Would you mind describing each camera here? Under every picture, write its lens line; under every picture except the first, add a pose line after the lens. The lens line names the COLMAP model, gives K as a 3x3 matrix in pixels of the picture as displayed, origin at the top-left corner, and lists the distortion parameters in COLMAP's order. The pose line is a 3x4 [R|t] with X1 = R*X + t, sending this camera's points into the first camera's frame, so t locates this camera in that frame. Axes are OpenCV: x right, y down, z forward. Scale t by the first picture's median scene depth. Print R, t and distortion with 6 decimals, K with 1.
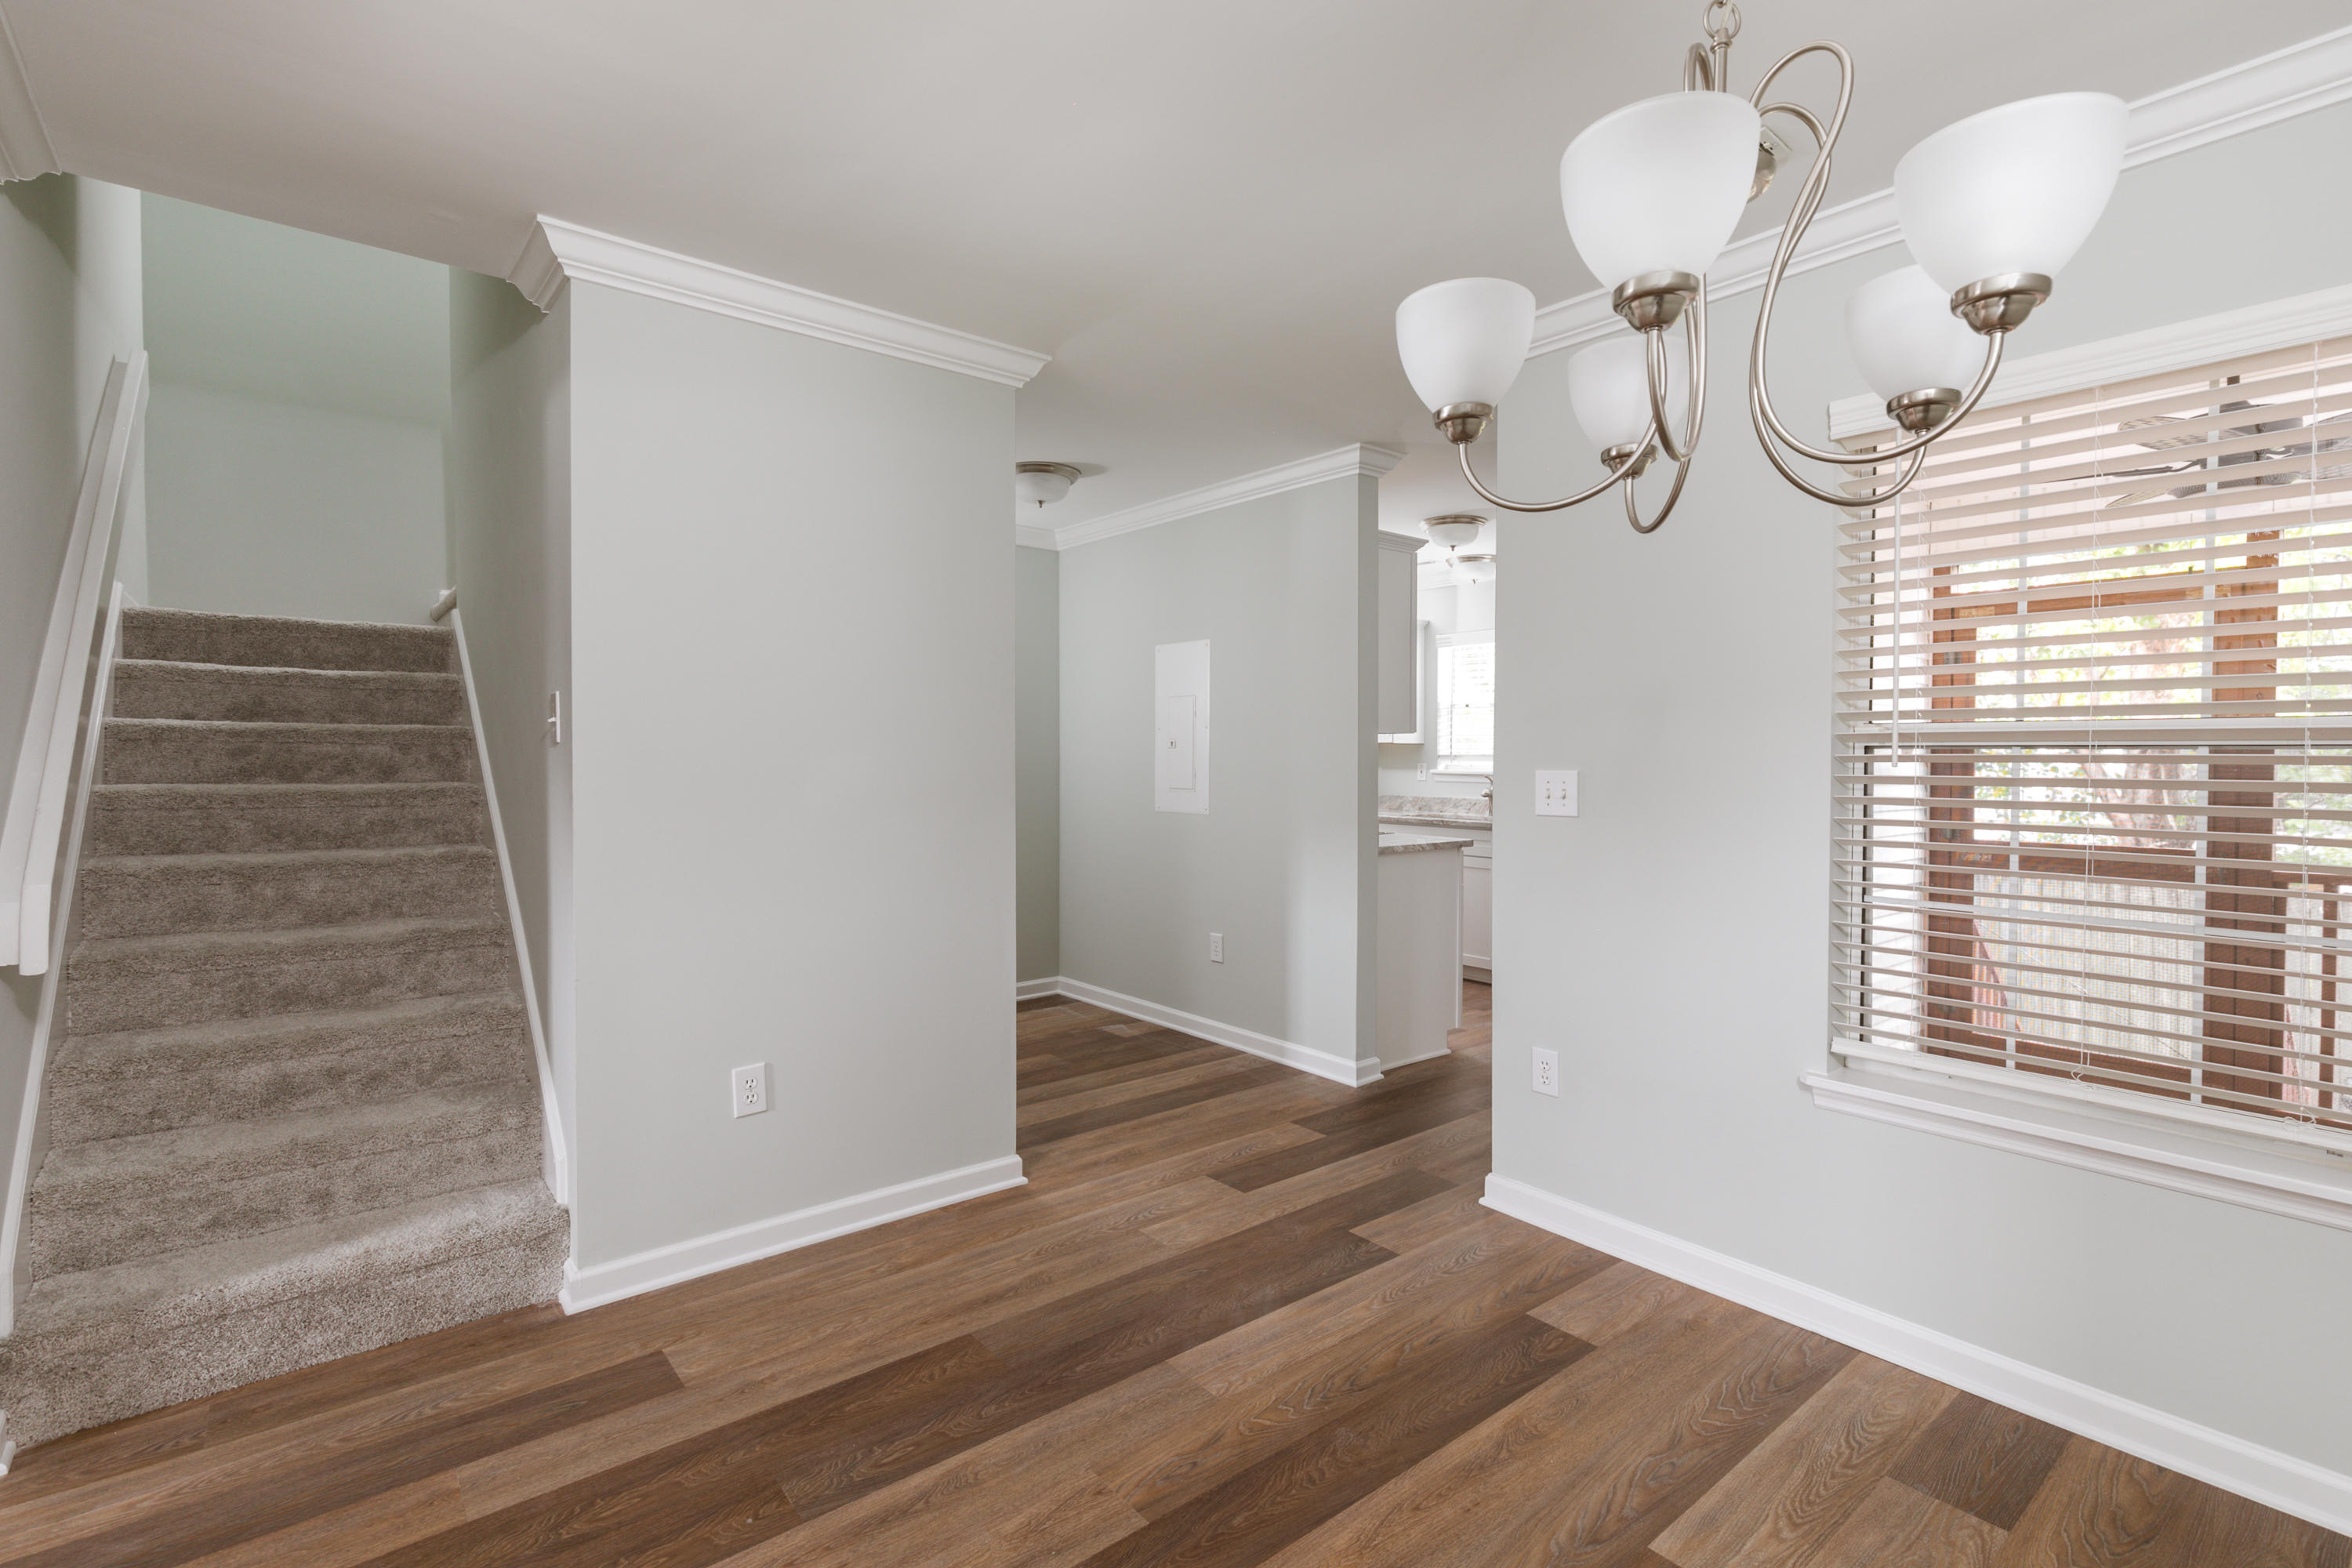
lens RADIAL K [[1087.7, 0, 1185.5], [0, 1087.7, 801.7], [0, 0, 1]] dist [-0.000134, 0.000374]
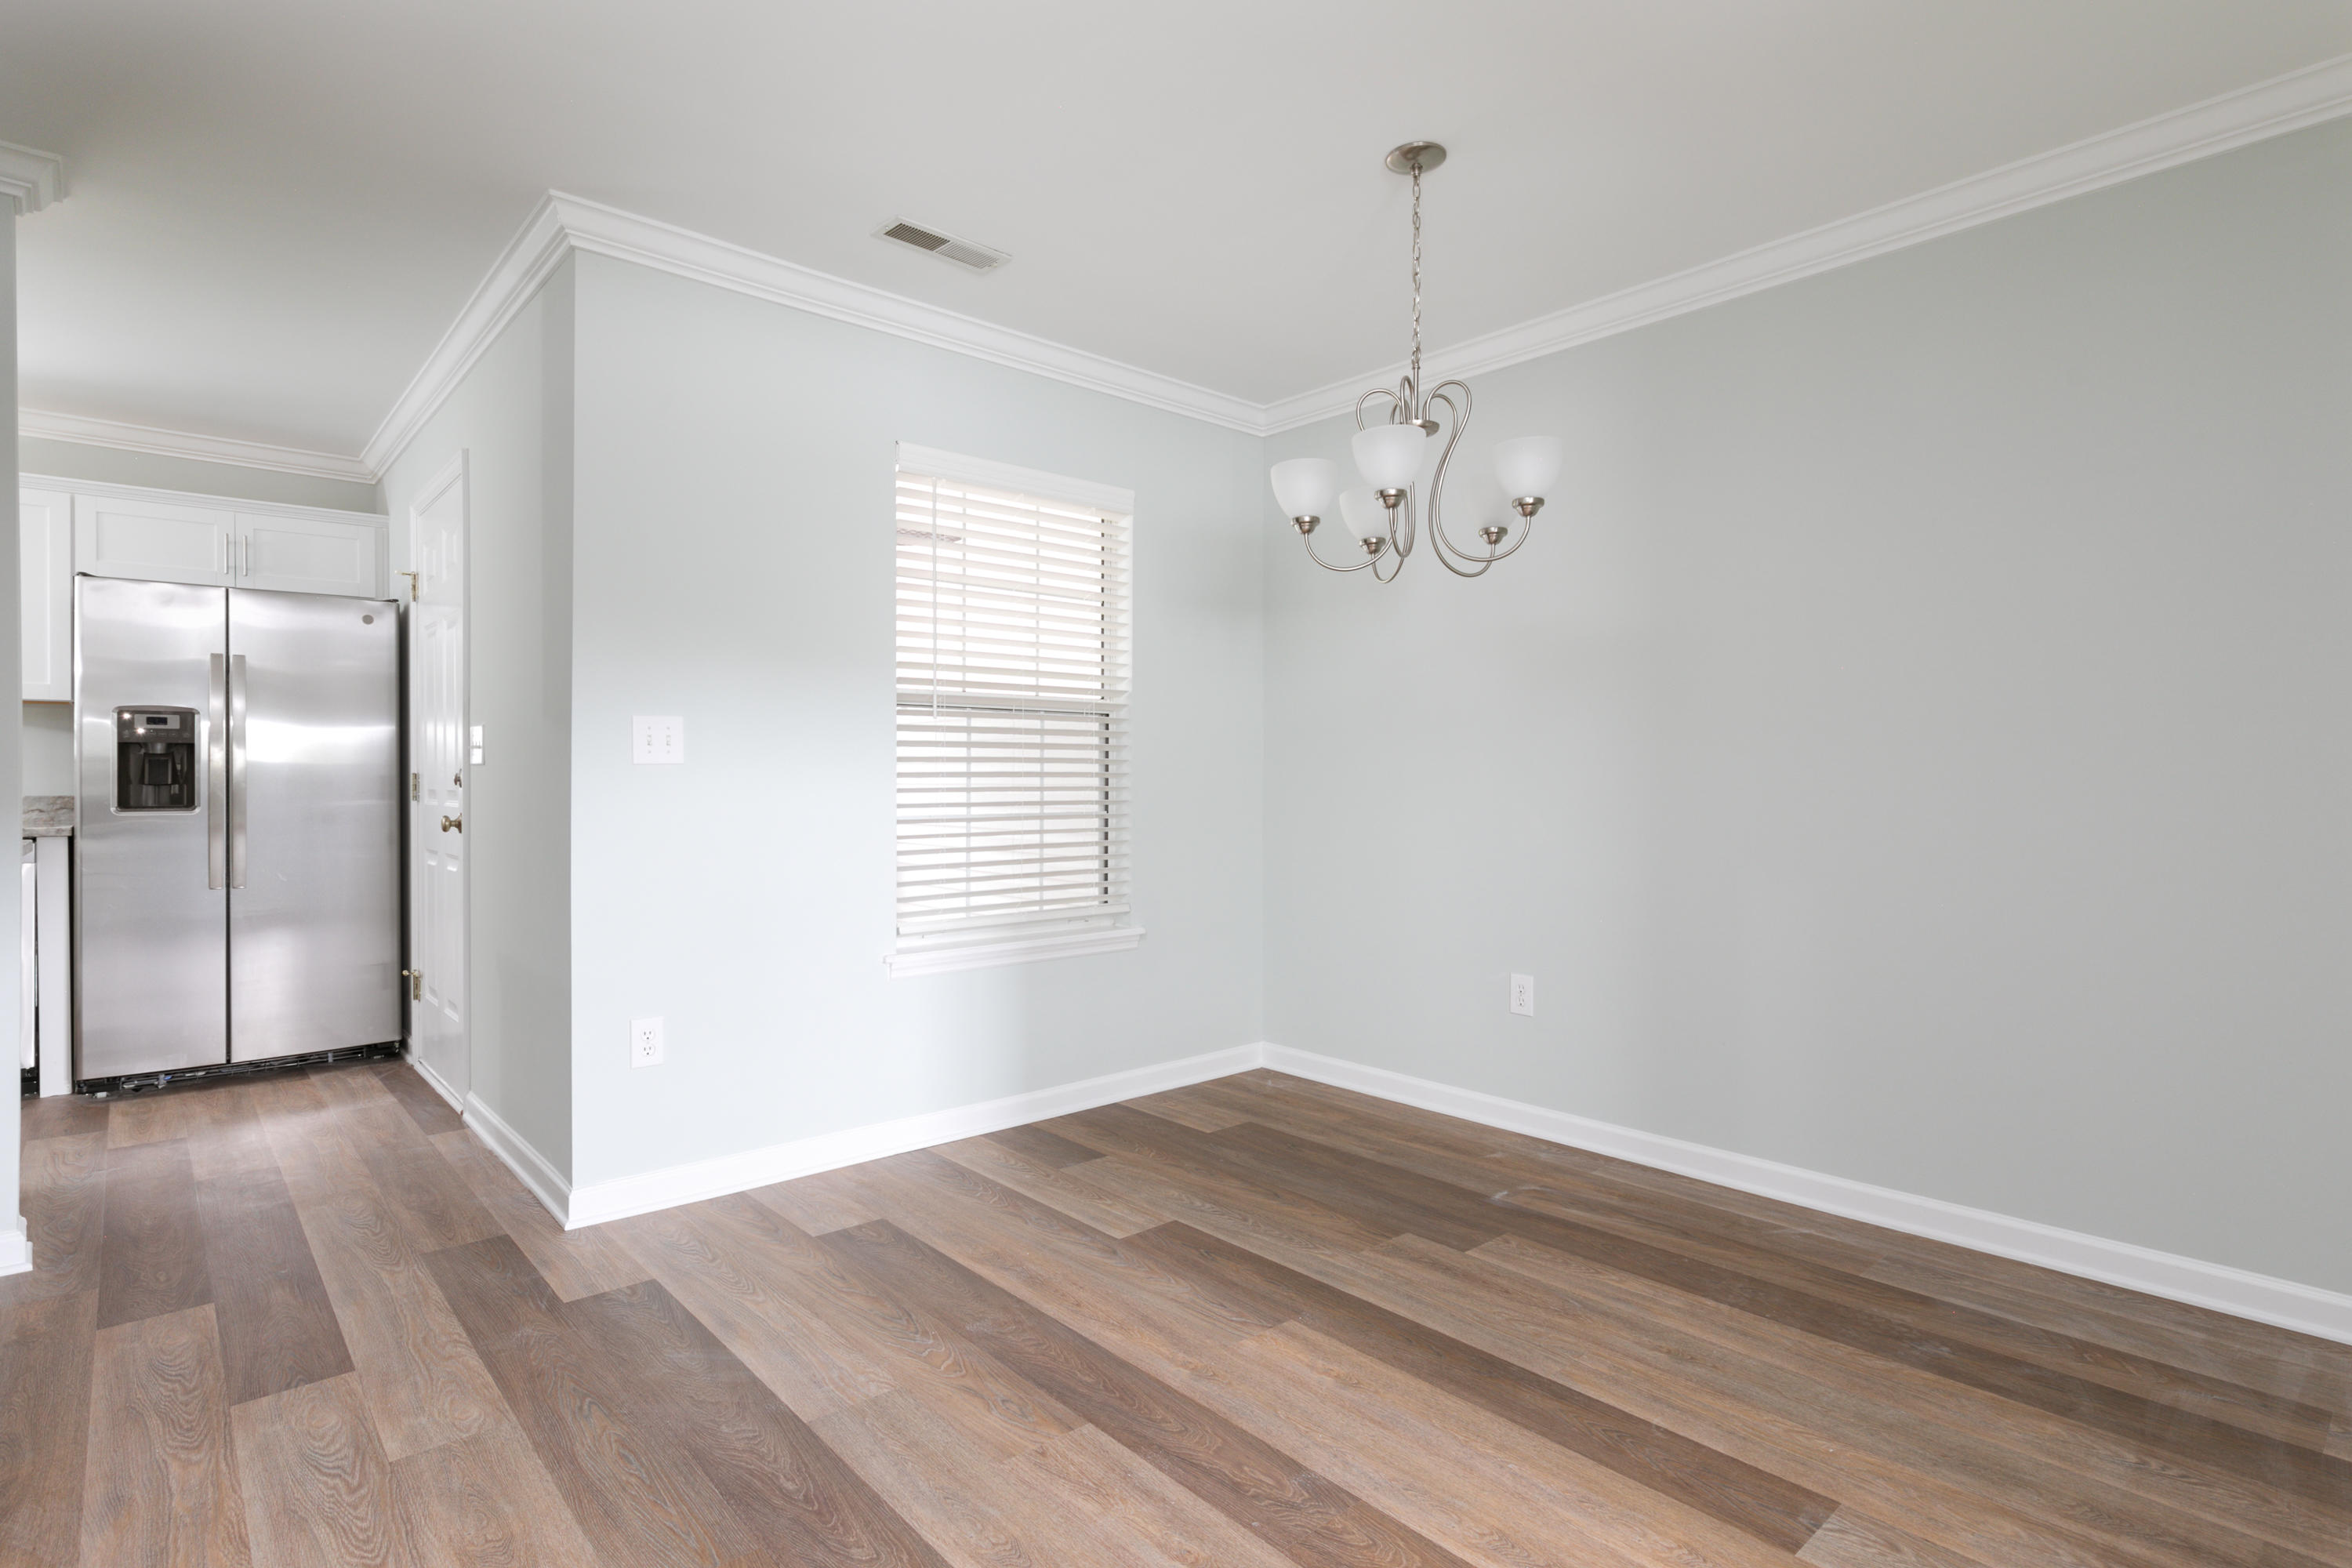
lens RADIAL K [[1207.4, 0, 1188.8], [0, 1207.4, 771.5], [0, 0, 1]] dist [0.002487, -0.000554]
pose [[-0.049860, -0.005169, 0.998743, -0.898942], [0.042361, 0.999076, 0.007286, 0.038126], [-0.997857, 0.042671, -0.049595, 0.723728]]
